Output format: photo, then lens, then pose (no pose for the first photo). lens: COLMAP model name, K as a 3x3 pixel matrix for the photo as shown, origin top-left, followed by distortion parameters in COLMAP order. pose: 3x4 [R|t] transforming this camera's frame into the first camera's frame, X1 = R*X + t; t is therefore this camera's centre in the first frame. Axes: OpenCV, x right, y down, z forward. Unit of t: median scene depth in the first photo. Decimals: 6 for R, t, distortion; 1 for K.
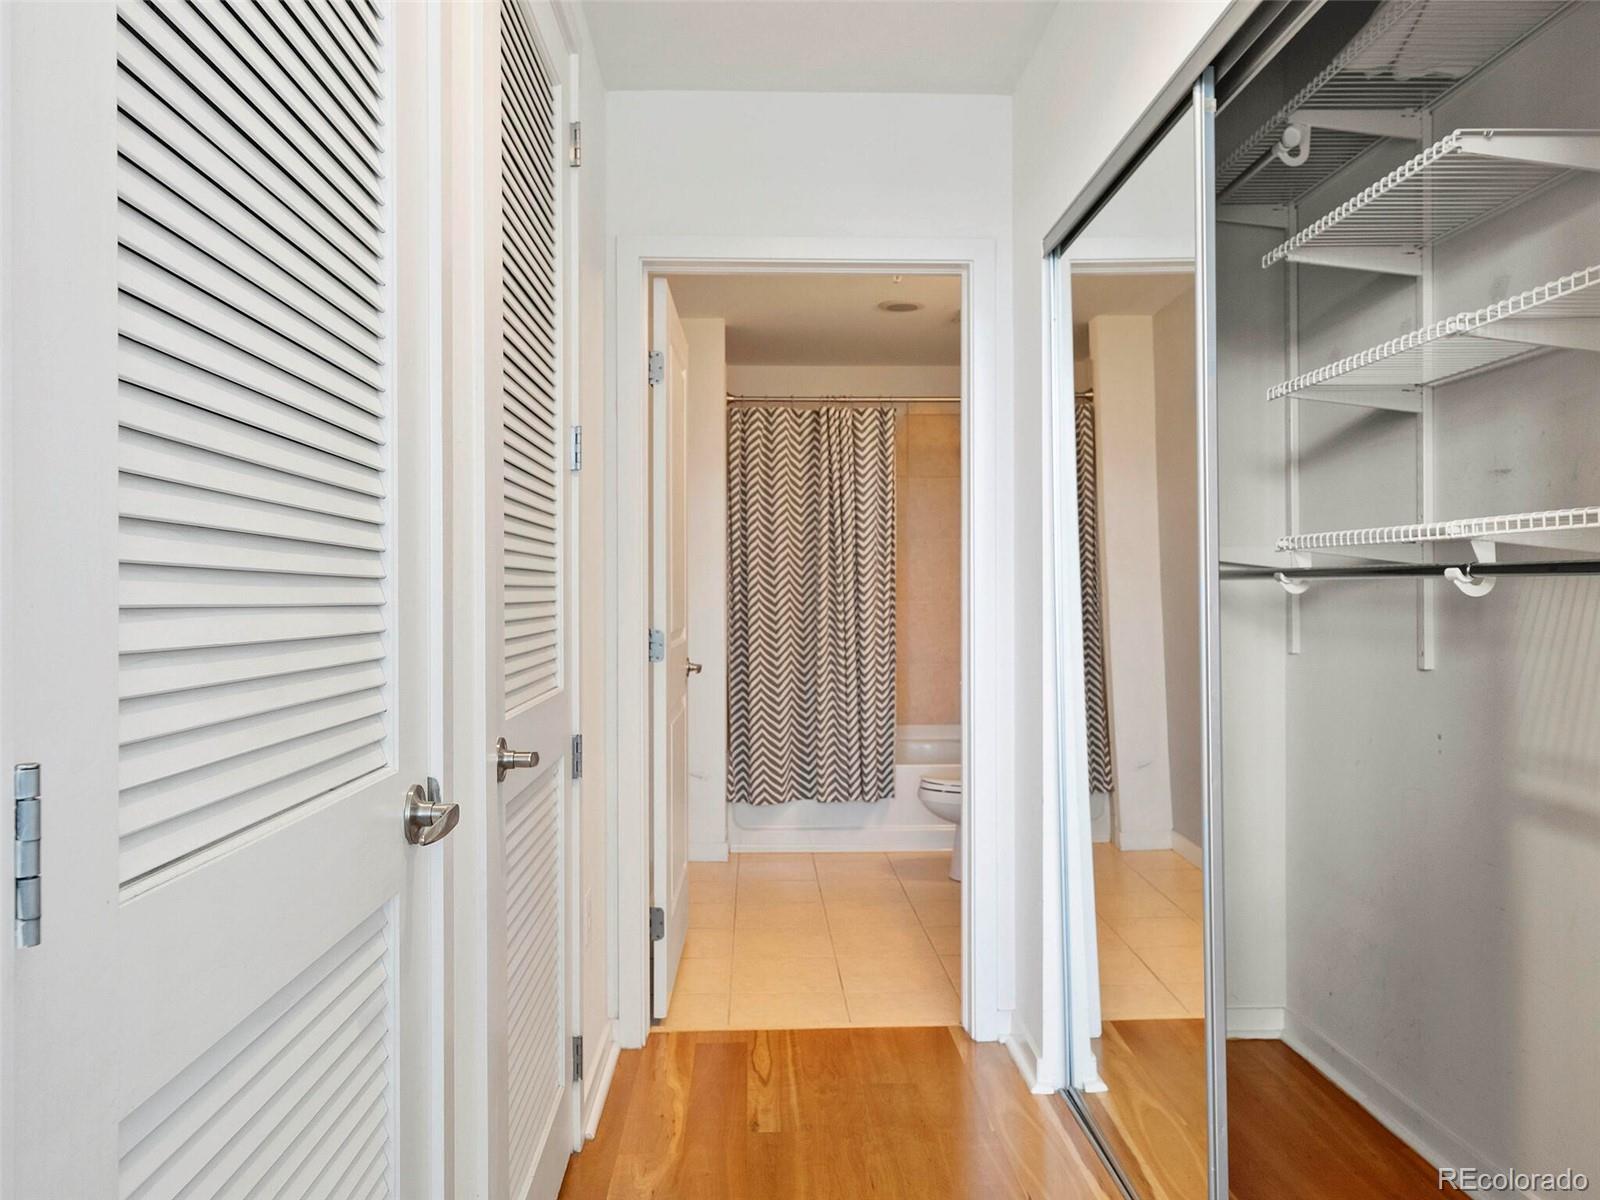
lens RADIAL K [[1027.9, 0, 796.5], [0, 1027.9, 593.7], [0, 0, 1]] dist [0.001933, 0.000024]
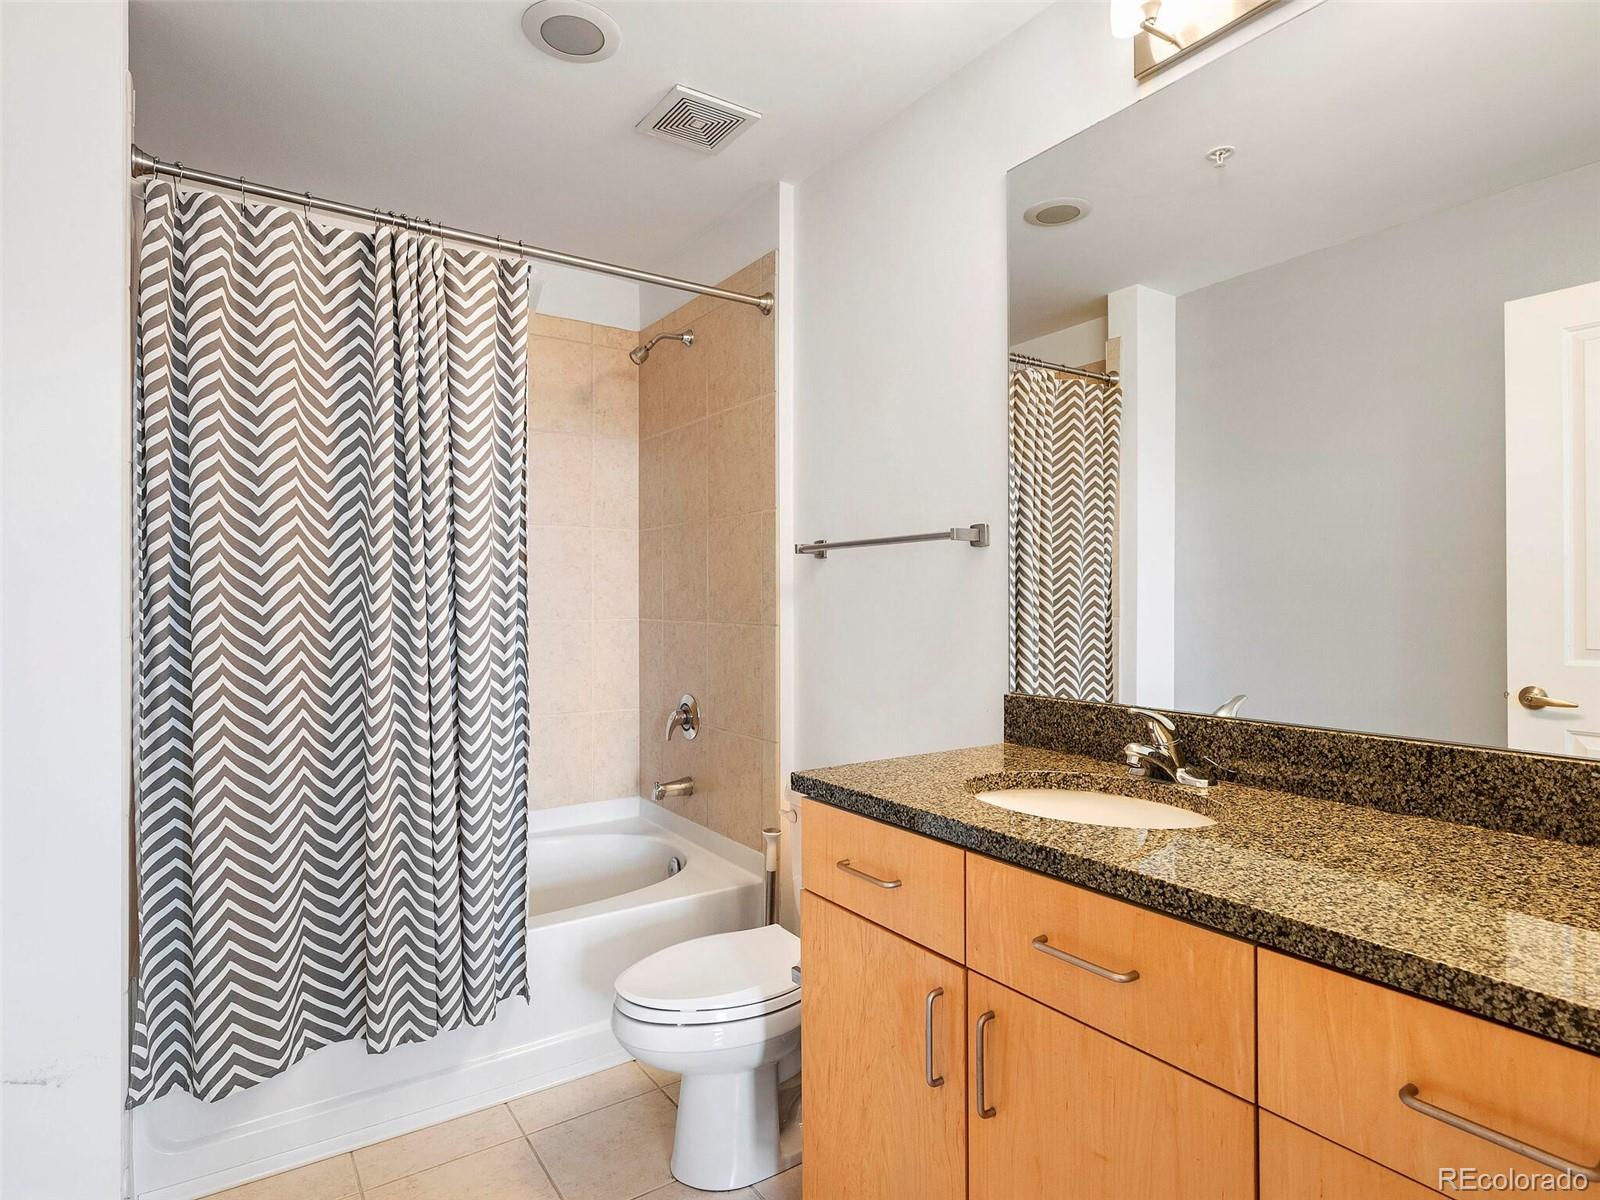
lens RADIAL K [[883.4, 0, 798.6], [0, 883.4, 601.6], [0, 0, 1]] dist [0.007097, 0.004370]
pose [[0.849871, 0.002356, 0.526985, -0.026846], [0.000167, 0.999989, -0.004741, -0.004141], [-0.526990, 0.004117, 0.849861, 0.541723]]
